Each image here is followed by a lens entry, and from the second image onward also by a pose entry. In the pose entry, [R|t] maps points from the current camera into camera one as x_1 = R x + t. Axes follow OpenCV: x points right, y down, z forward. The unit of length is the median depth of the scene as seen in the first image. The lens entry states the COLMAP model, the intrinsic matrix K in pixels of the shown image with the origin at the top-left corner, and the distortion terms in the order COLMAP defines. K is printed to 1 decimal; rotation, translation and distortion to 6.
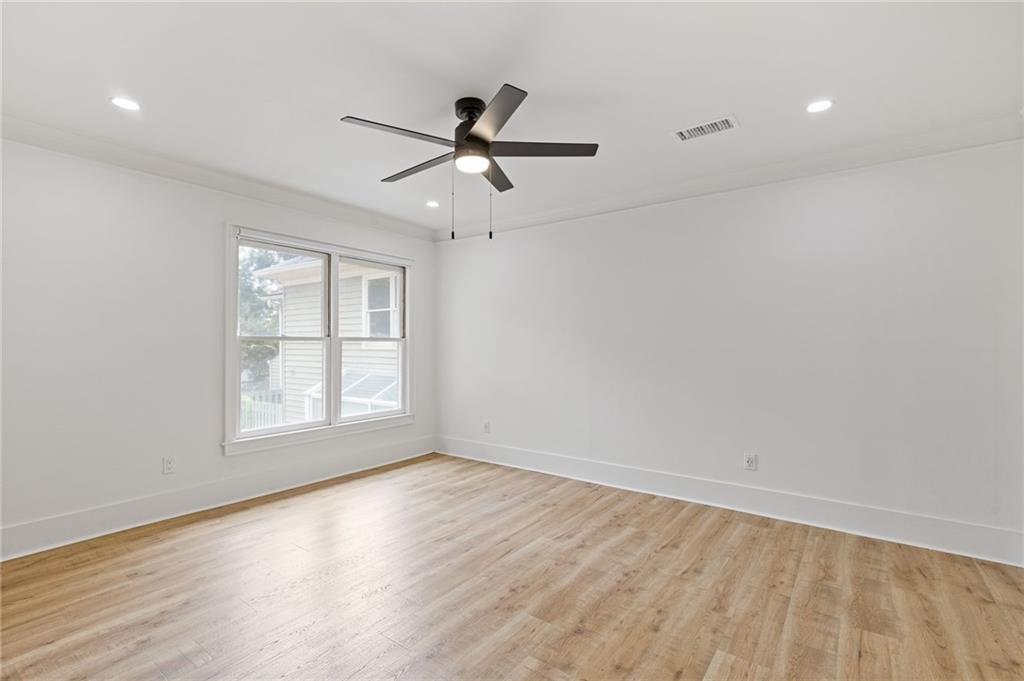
lens RADIAL K [[458.7, 0, 516.9], [0, 458.7, 342.9], [0, 0, 1]] dist [0.002839, -0.000063]
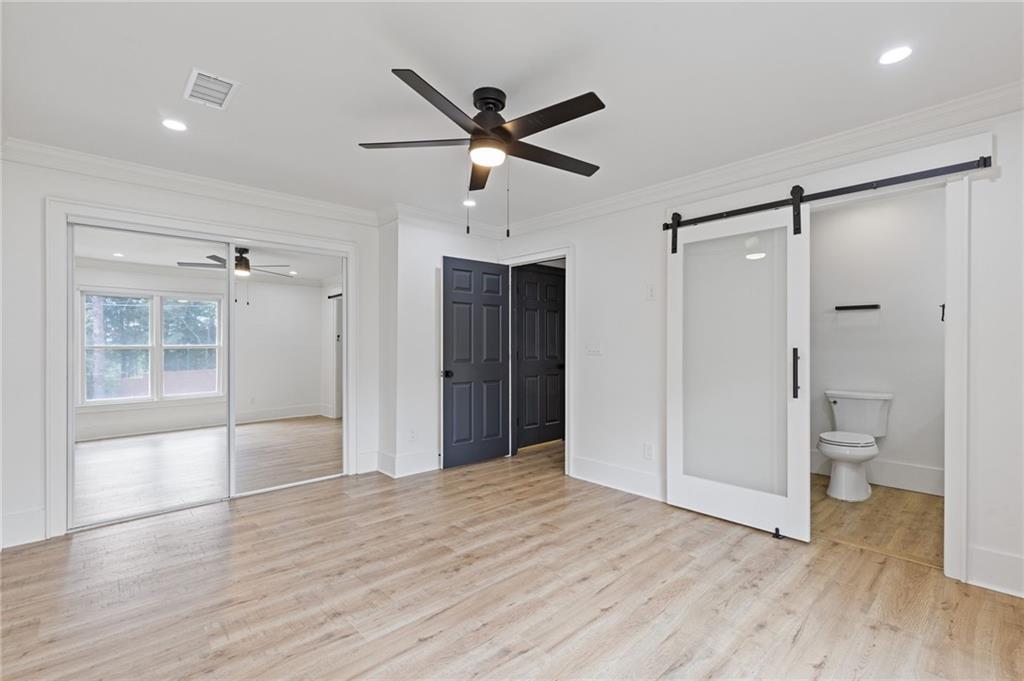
lens RADIAL K [[458.7, 0, 516.9], [0, 458.7, 342.9], [0, 0, 1]] dist [0.002839, -0.000063]
pose [[-0.982268, 0.002847, 0.187461, -0.338829], [0.001877, 0.999984, -0.005355, 0.002539], [-0.187473, -0.004908, -0.982257, 1.949496]]
